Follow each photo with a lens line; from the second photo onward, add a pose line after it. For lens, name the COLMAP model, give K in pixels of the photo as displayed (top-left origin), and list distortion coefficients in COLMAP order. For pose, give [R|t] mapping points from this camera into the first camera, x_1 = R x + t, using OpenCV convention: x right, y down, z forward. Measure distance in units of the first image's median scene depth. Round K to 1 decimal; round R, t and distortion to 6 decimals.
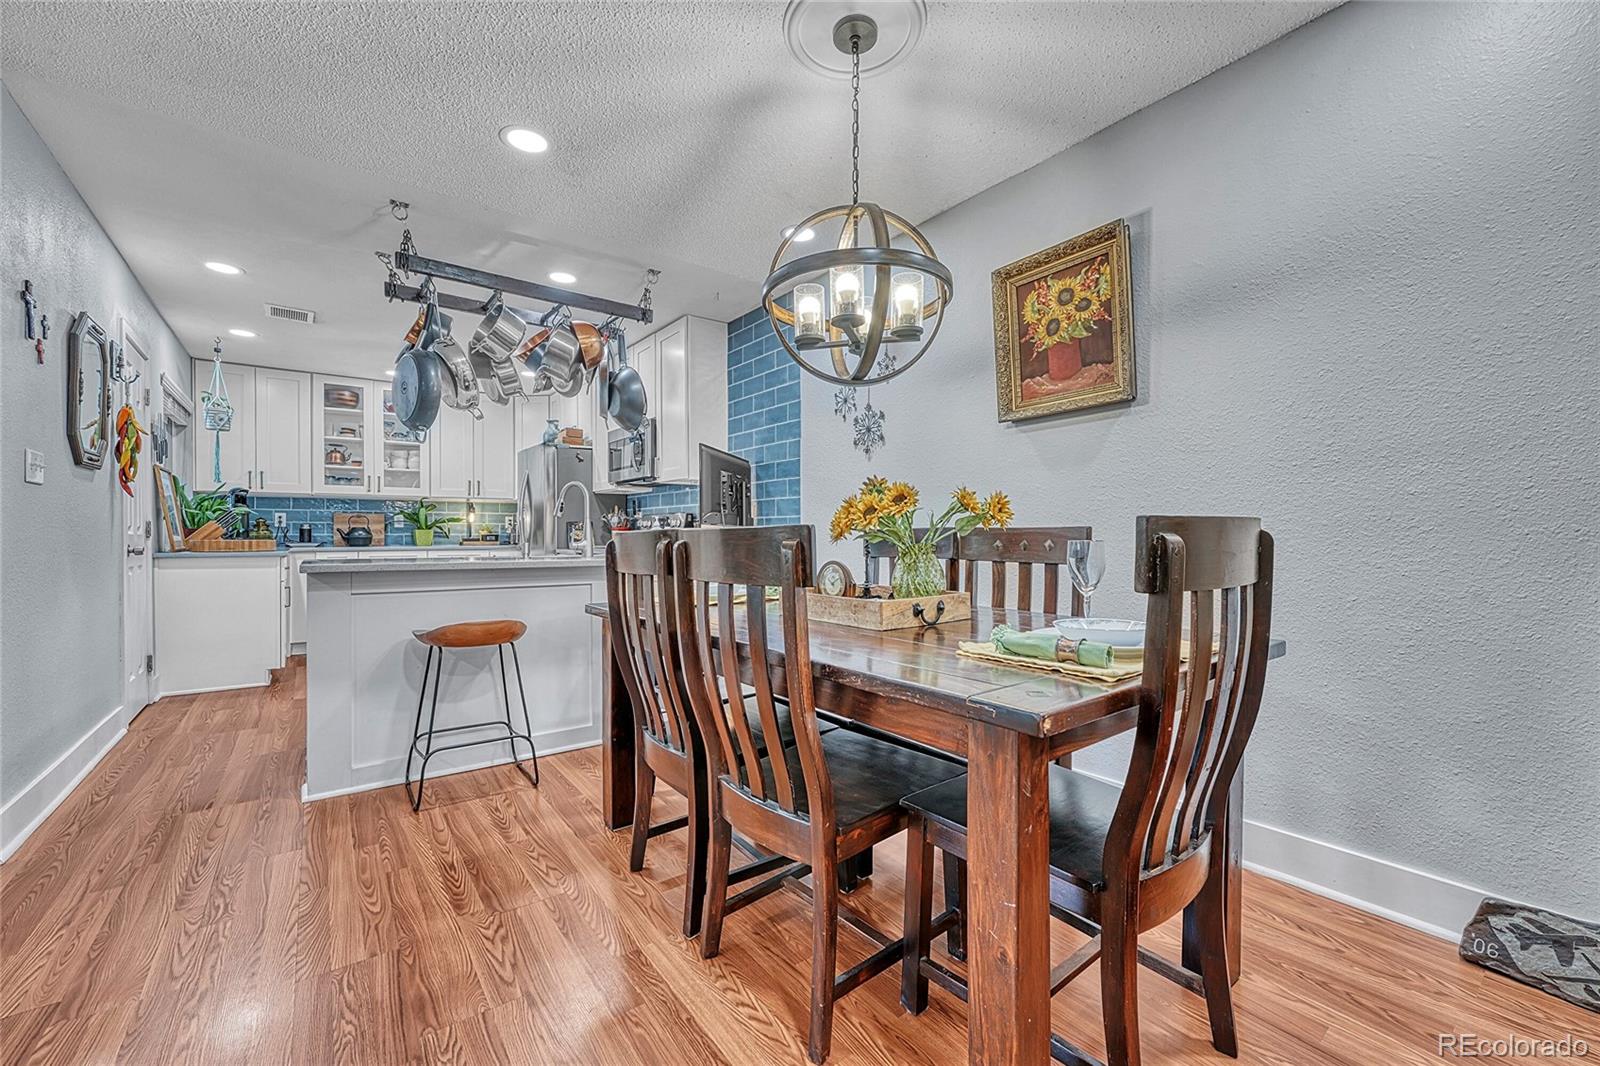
lens RADIAL K [[640.0, 0, 798.2], [0, 640.0, 535.2], [0, 0, 1]] dist [0.000183, 0.000655]
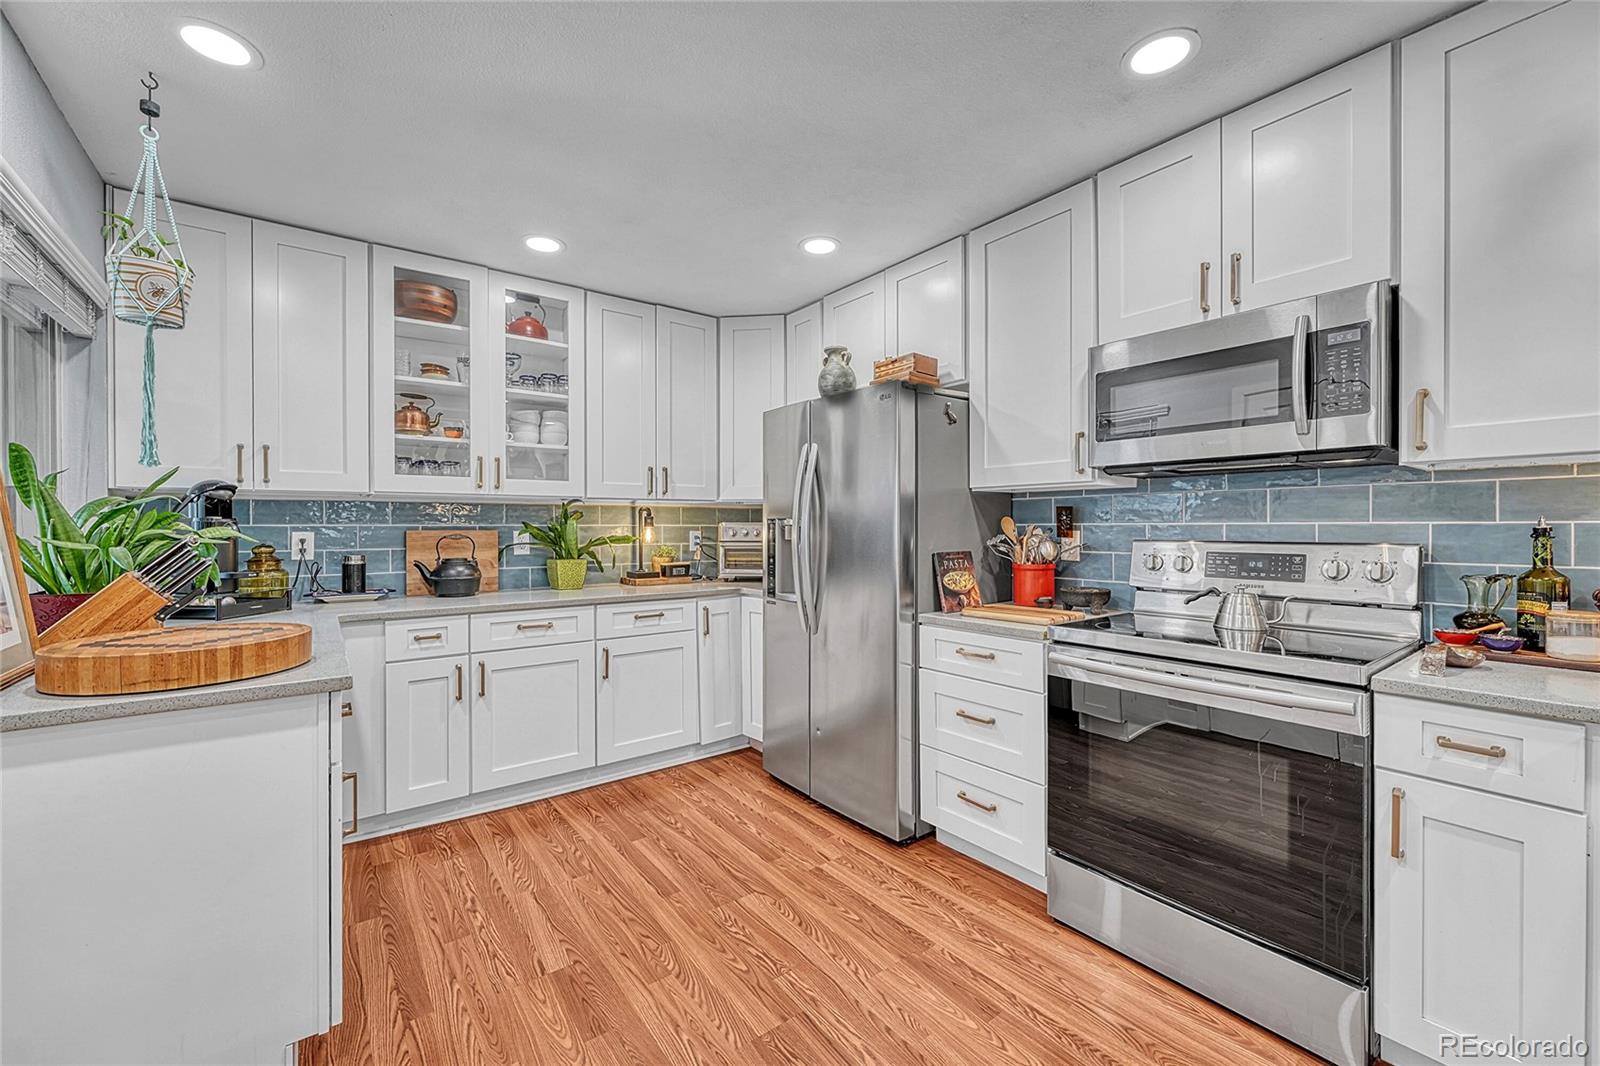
lens RADIAL K [[640.0, 0, 800.5], [0, 640.0, 526.1], [0, 0, 1]] dist [0.000183, 0.000655]
pose [[0.999964, -0.002317, 0.008133, -0.431150], [0.002355, 0.999987, -0.004580, -0.036451], [-0.008122, 0.004599, 0.999956, 0.506037]]
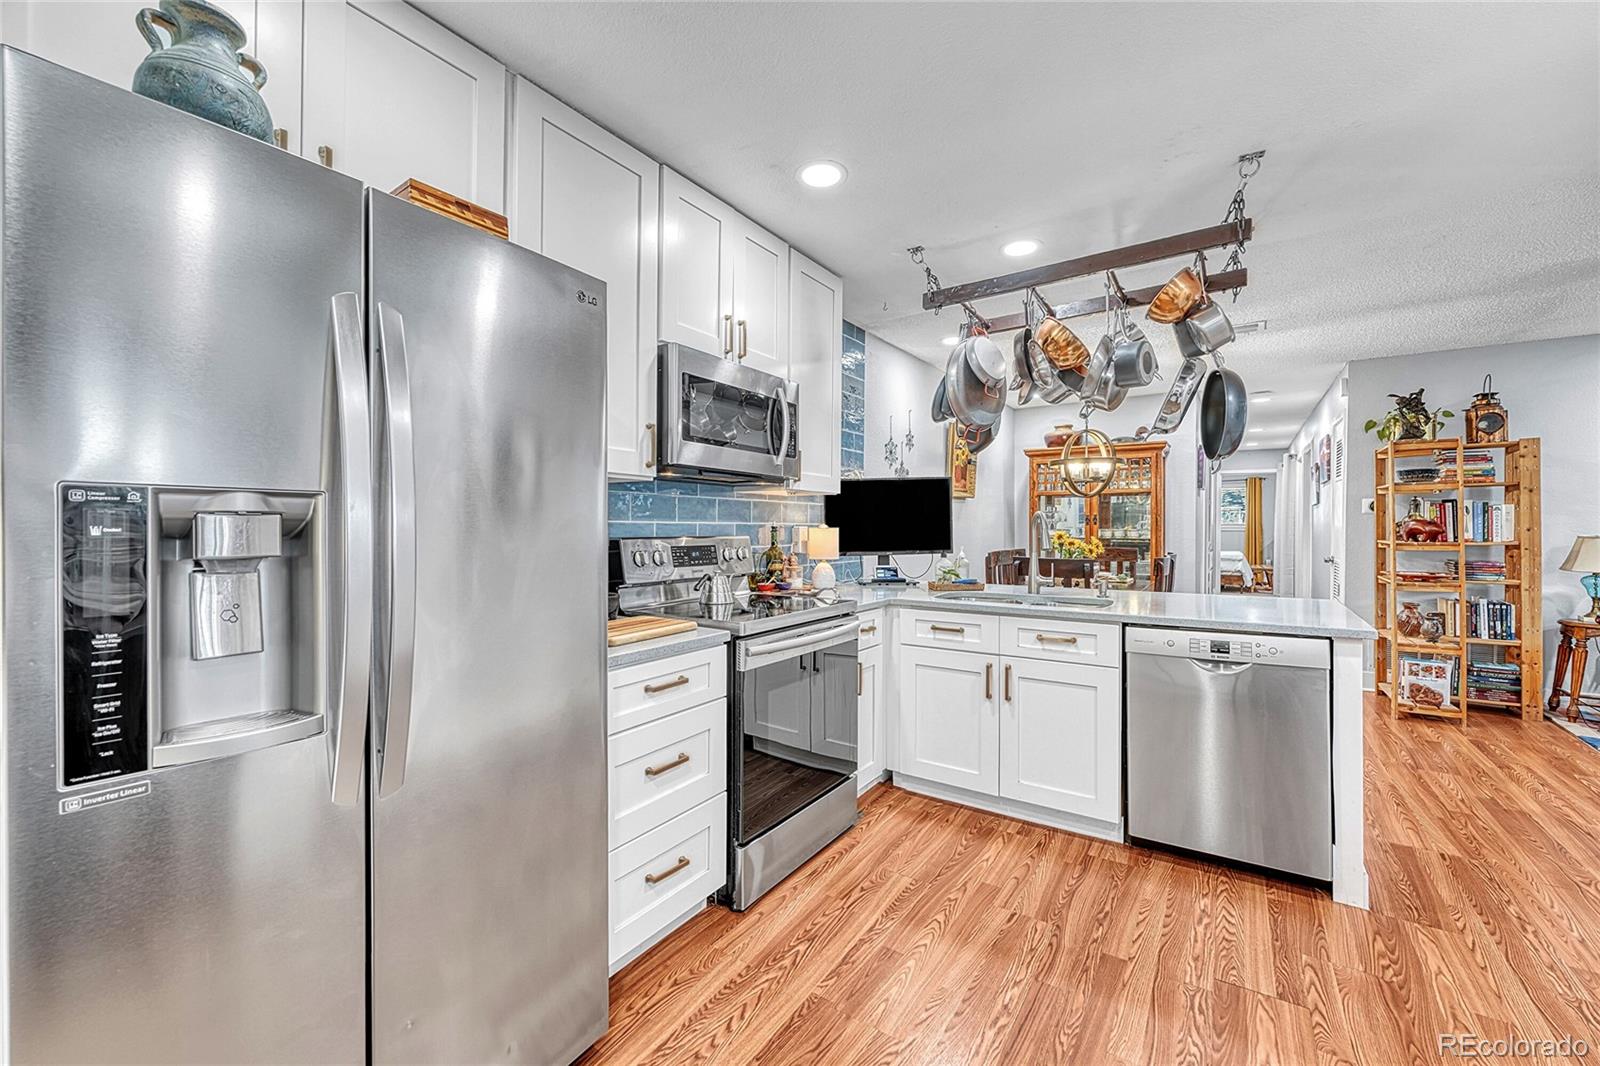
lens RADIAL K [[640.0, 0, 805.4], [0, 640.0, 531.3], [0, 0, 1]] dist [0.000183, 0.000655]
pose [[-0.328029, 0.001120, 0.944667, -0.630628], [0.003570, 0.999994, 0.000054, -0.032768], [-0.944661, 0.003390, -0.328031, 0.927216]]
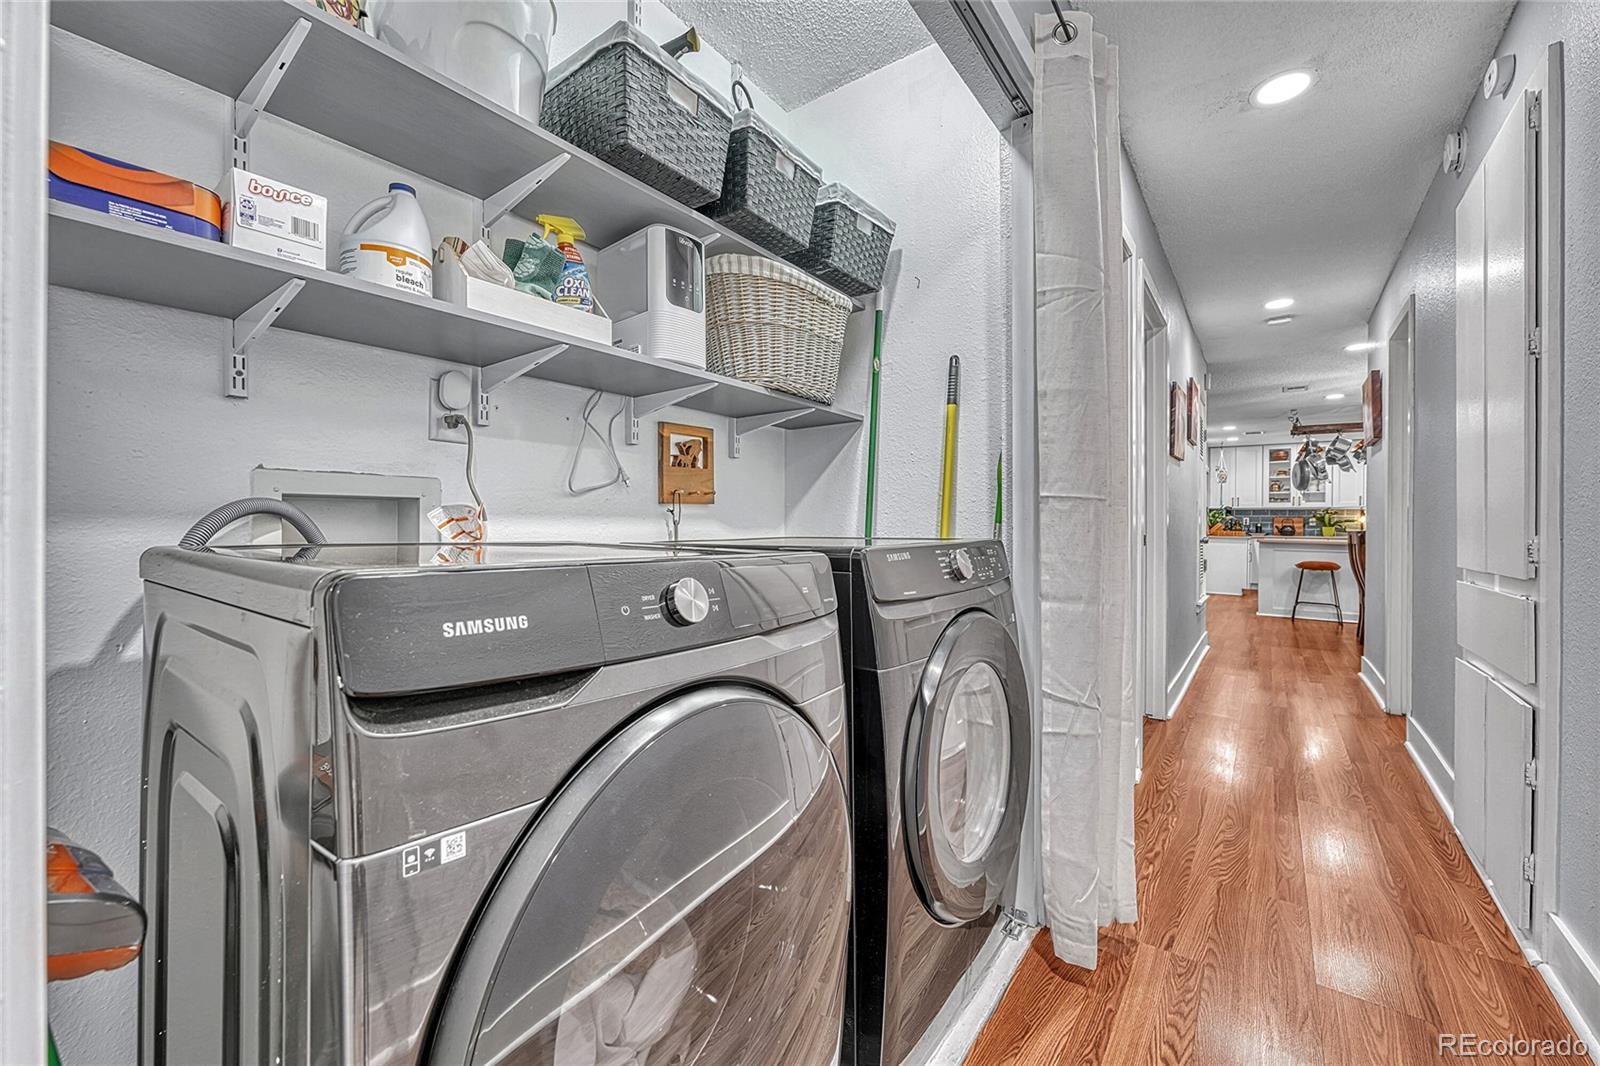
lens RADIAL K [[640.0, 0, 788.8], [0, 640.0, 524.7], [0, 0, 1]] dist [0.000183, 0.000655]
pose [[0.276558, 0.006995, -0.960972, 0.688803], [-0.009168, 0.999947, 0.004640, -0.009533], [0.960953, 0.007527, 0.276608, -0.890017]]
